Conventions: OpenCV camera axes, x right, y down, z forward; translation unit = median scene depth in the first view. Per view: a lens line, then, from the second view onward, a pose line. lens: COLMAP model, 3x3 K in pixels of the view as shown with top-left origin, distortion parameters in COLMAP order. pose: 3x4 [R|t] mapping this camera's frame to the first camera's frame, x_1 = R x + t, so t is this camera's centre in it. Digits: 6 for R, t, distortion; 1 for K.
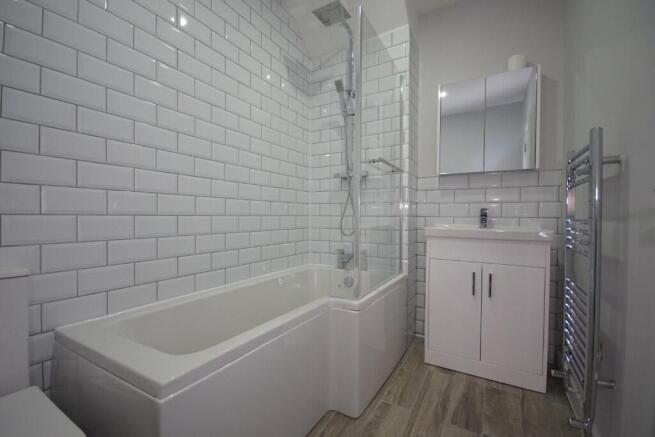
lens RADIAL K [[283.7, 0, 327.1], [0, 283.7, 218.7], [0, 0, 1]] dist [-0.000416, -0.018322]
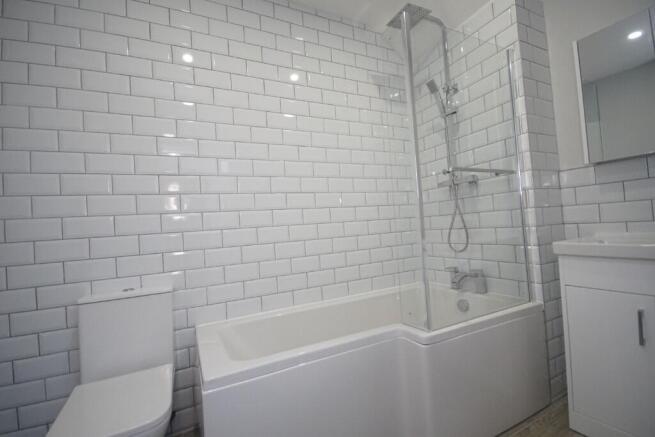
lens RADIAL K [[286.7, 0, 325.4], [0, 286.7, 217.7], [0, 0, 1]] dist [-0.000158, -0.009150]
pose [[0.832732, -0.076146, -0.548416, 0.236853], [0.064742, 0.997095, -0.040136, -0.037604], [0.549878, -0.002083, 0.835242, 0.047348]]
